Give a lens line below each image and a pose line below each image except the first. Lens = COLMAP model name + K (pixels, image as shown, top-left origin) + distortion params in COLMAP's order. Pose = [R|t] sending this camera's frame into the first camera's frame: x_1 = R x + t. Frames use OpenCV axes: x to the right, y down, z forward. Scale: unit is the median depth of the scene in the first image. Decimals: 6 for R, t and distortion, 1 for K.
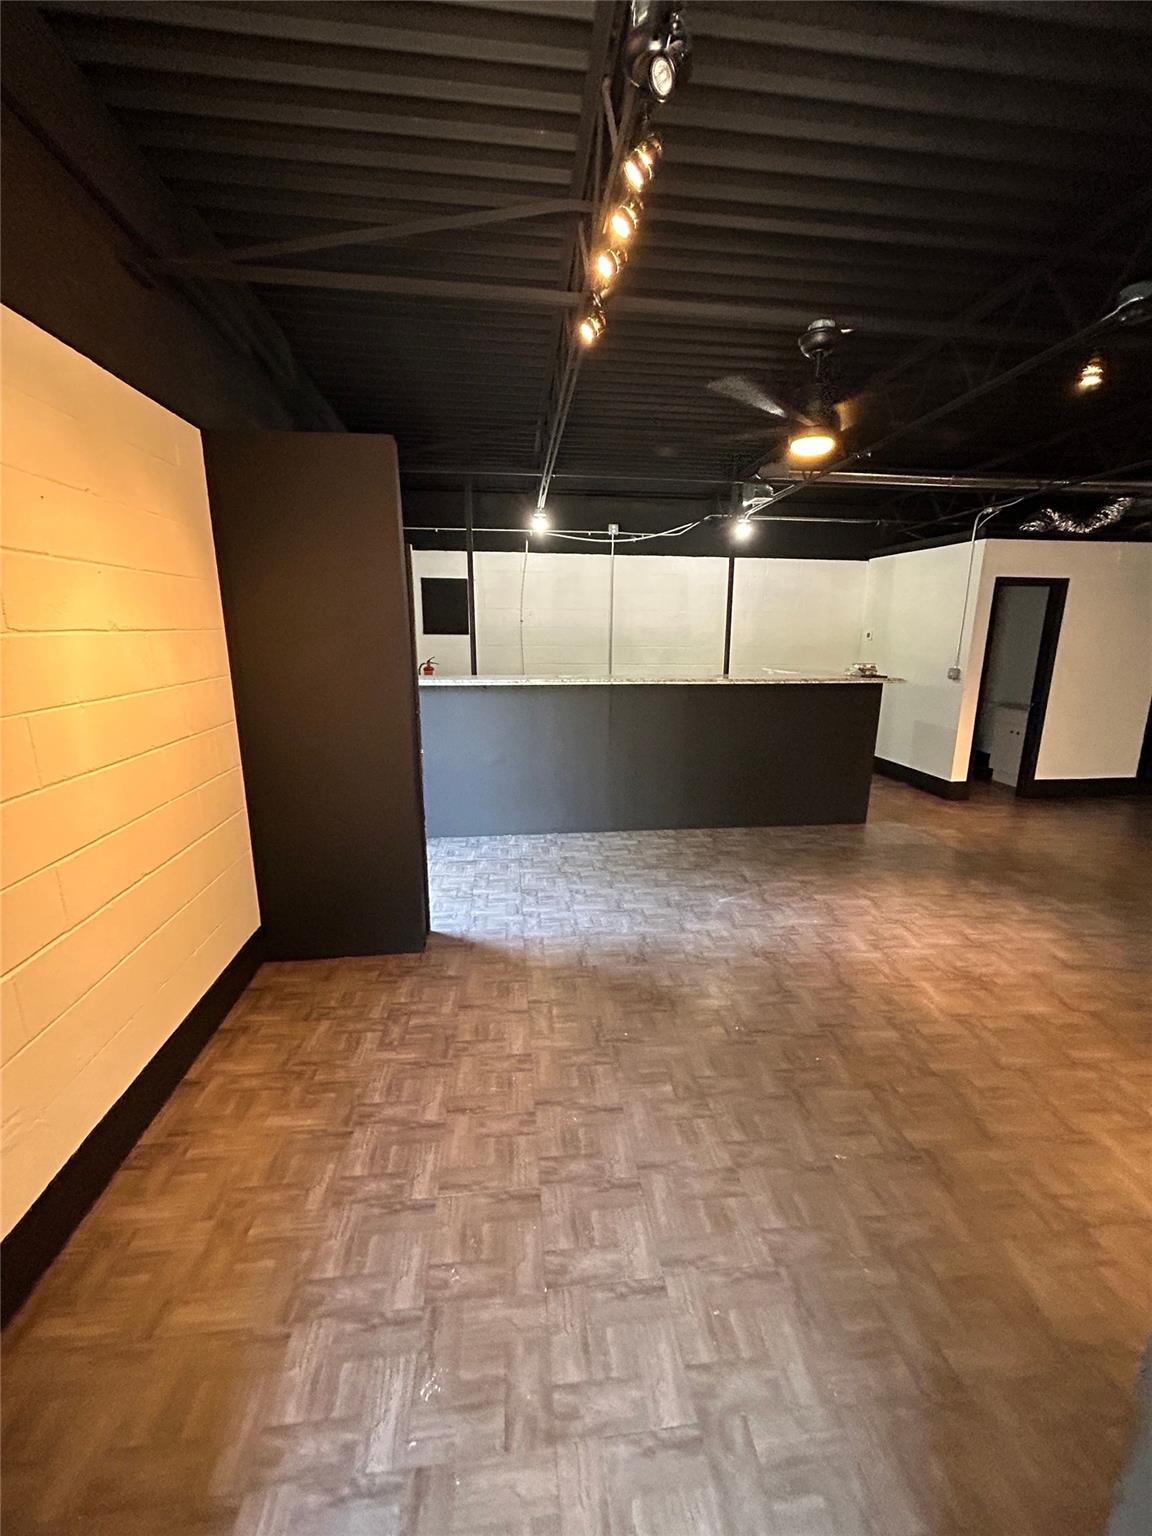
lens RADIAL K [[620.7, 0, 580.7], [0, 620.7, 769.0], [0, 0, 1]] dist [-0.001694, 0.000398]
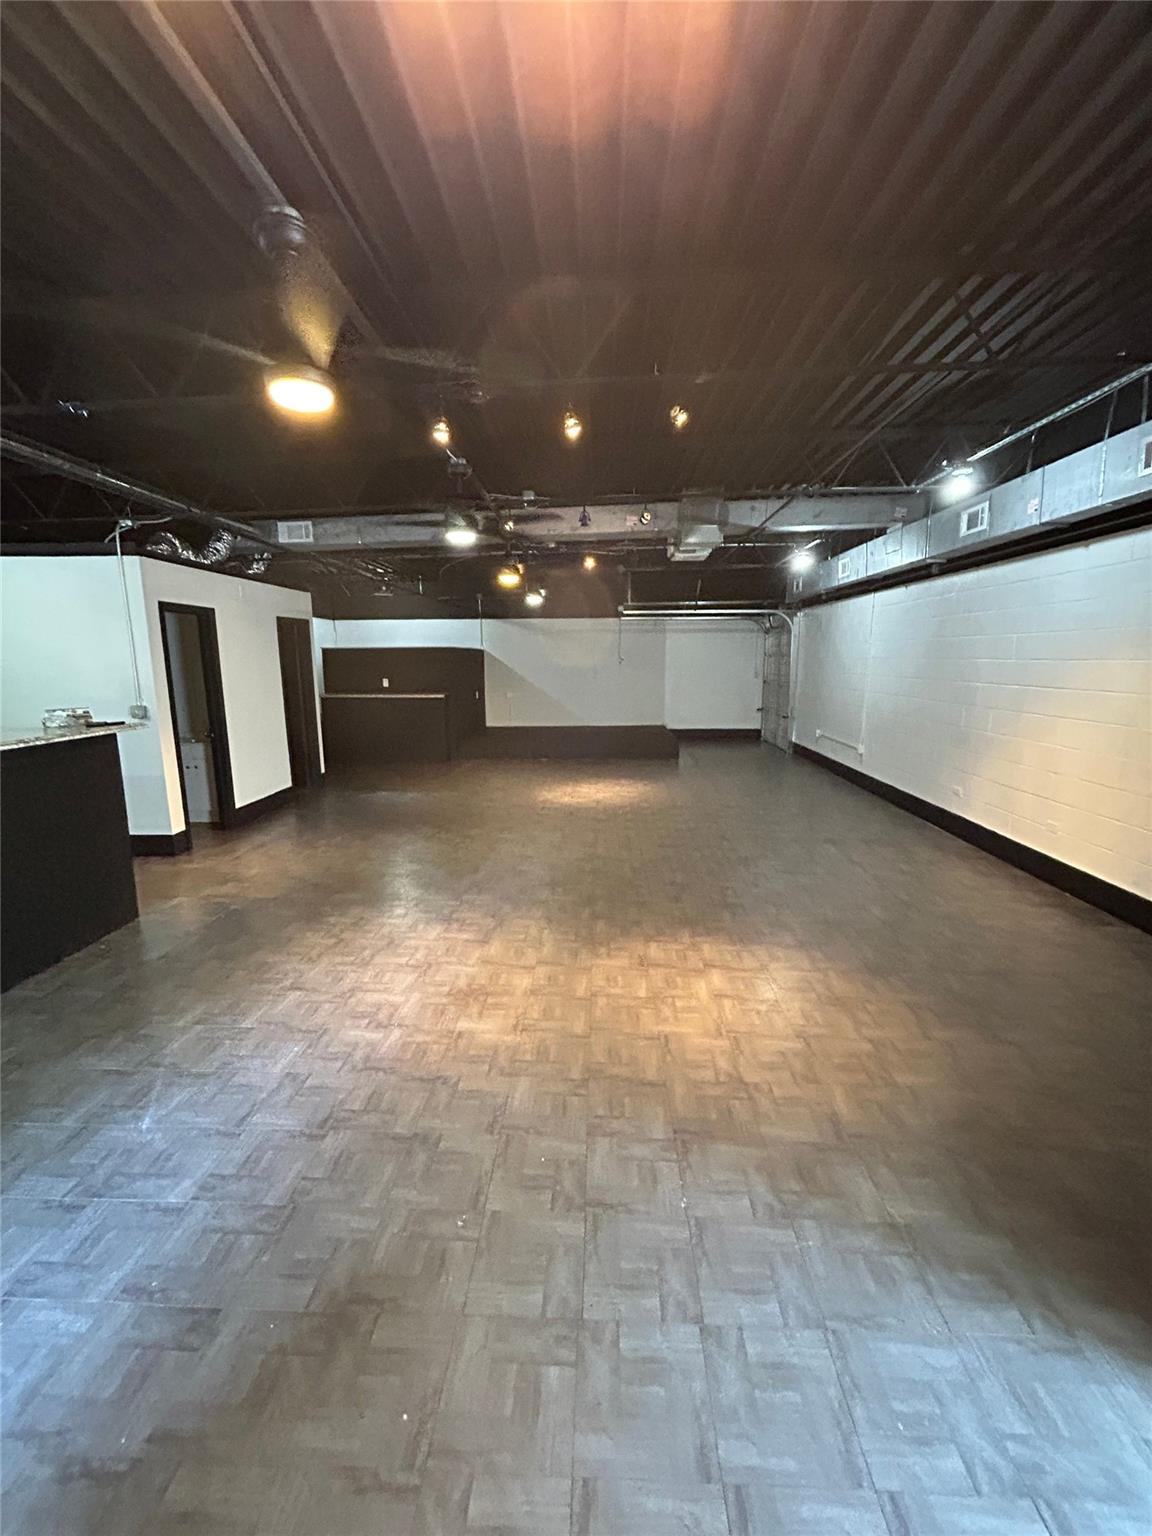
lens RADIAL K [[620.7, 0, 580.7], [0, 620.7, 769.0], [0, 0, 1]] dist [-0.001694, 0.000398]
pose [[0.153202, -0.181659, 0.971354, -0.171251], [0.226563, 0.963232, 0.144407, -0.080390], [-0.961872, 0.197950, 0.188726, 0.347772]]
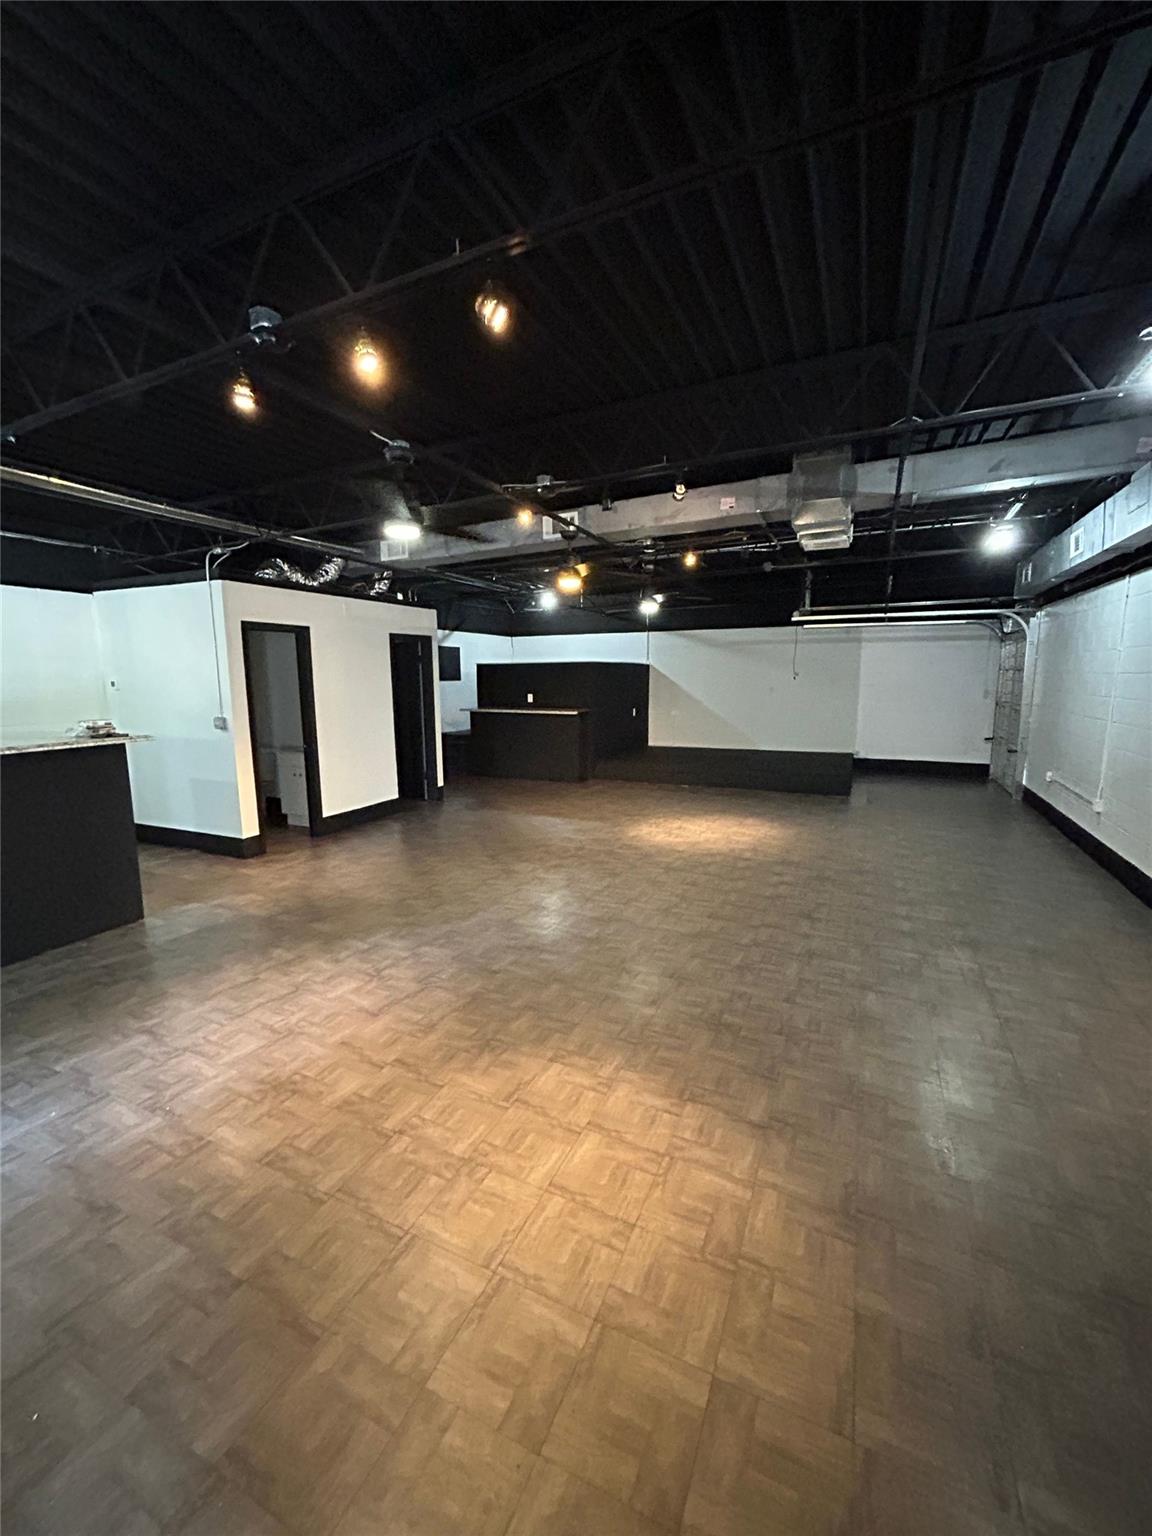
lens RADIAL K [[620.7, 0, 580.7], [0, 620.7, 769.0], [0, 0, 1]] dist [-0.001694, 0.000398]
pose [[0.522565, -0.138900, 0.841209, 0.125472], [0.199796, 0.979118, 0.037557, -0.019390], [-0.828859, 0.148444, 0.539405, 0.095435]]
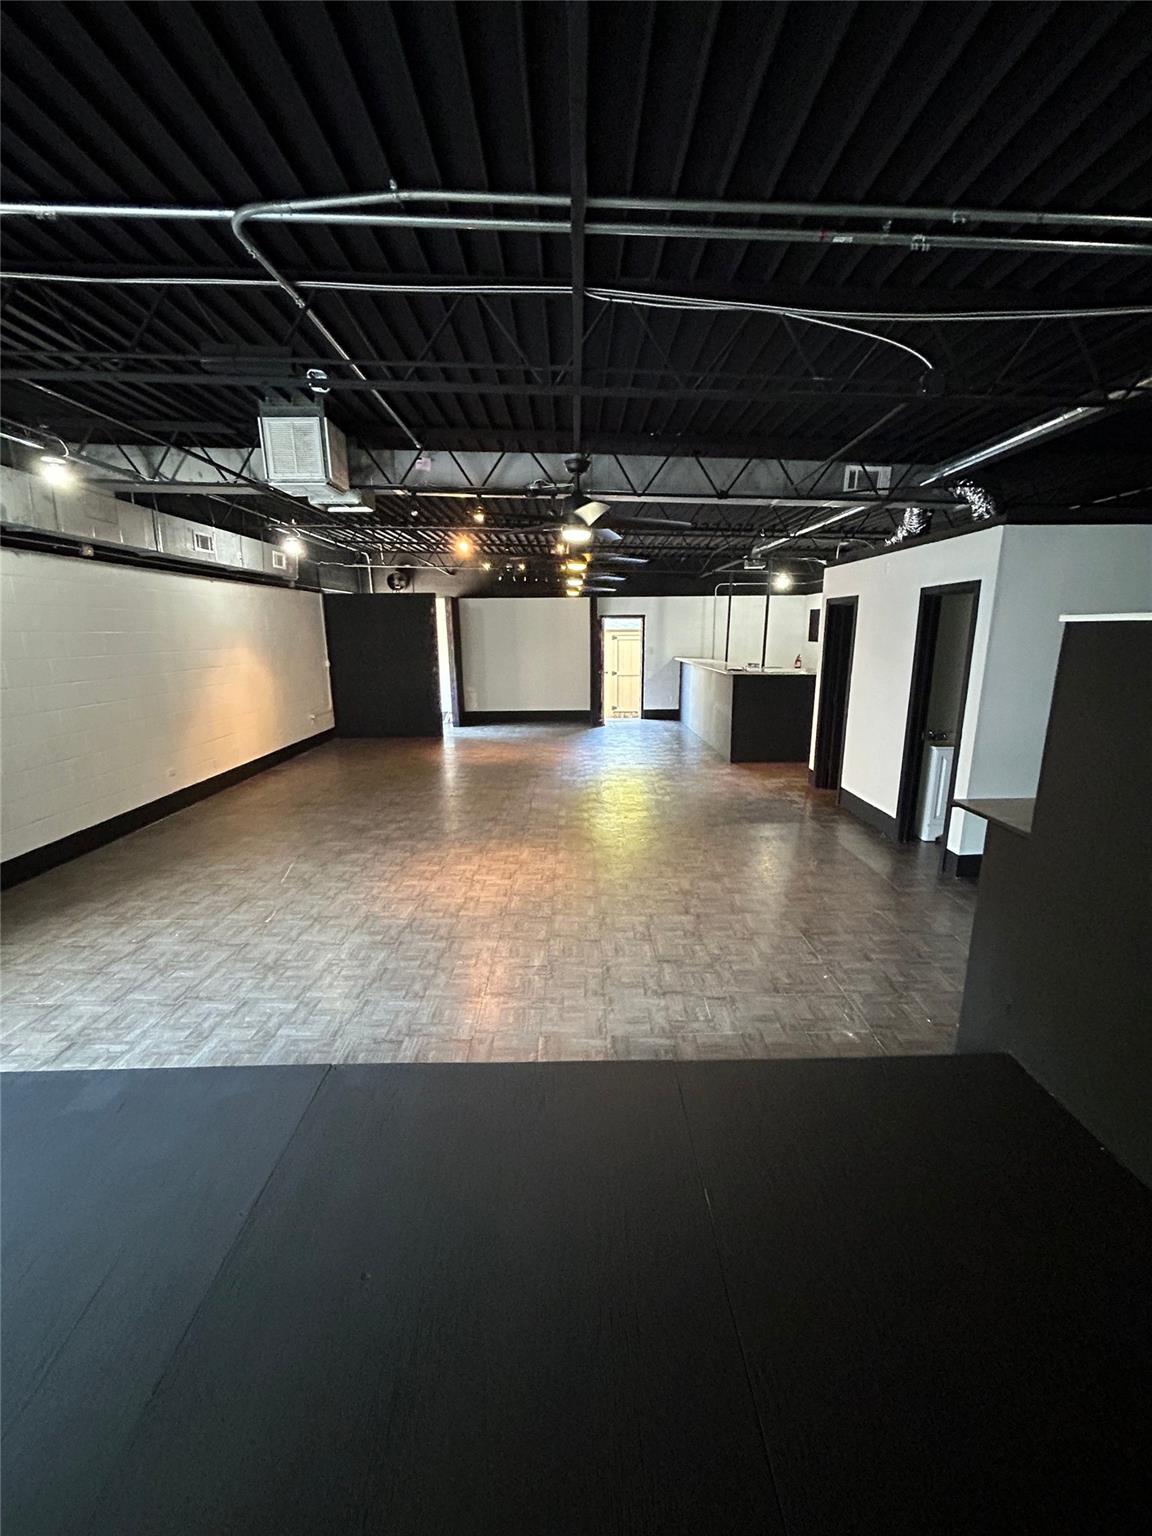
lens RADIAL K [[620.7, 0, 580.7], [0, 620.7, 769.0], [0, 0, 1]] dist [-0.001694, 0.000398]
pose [[-0.104985, 0.221486, -0.969496, 1.994485], [-0.215468, 0.946660, 0.239601, -0.186064], [0.970851, 0.234050, -0.051662, 0.701680]]
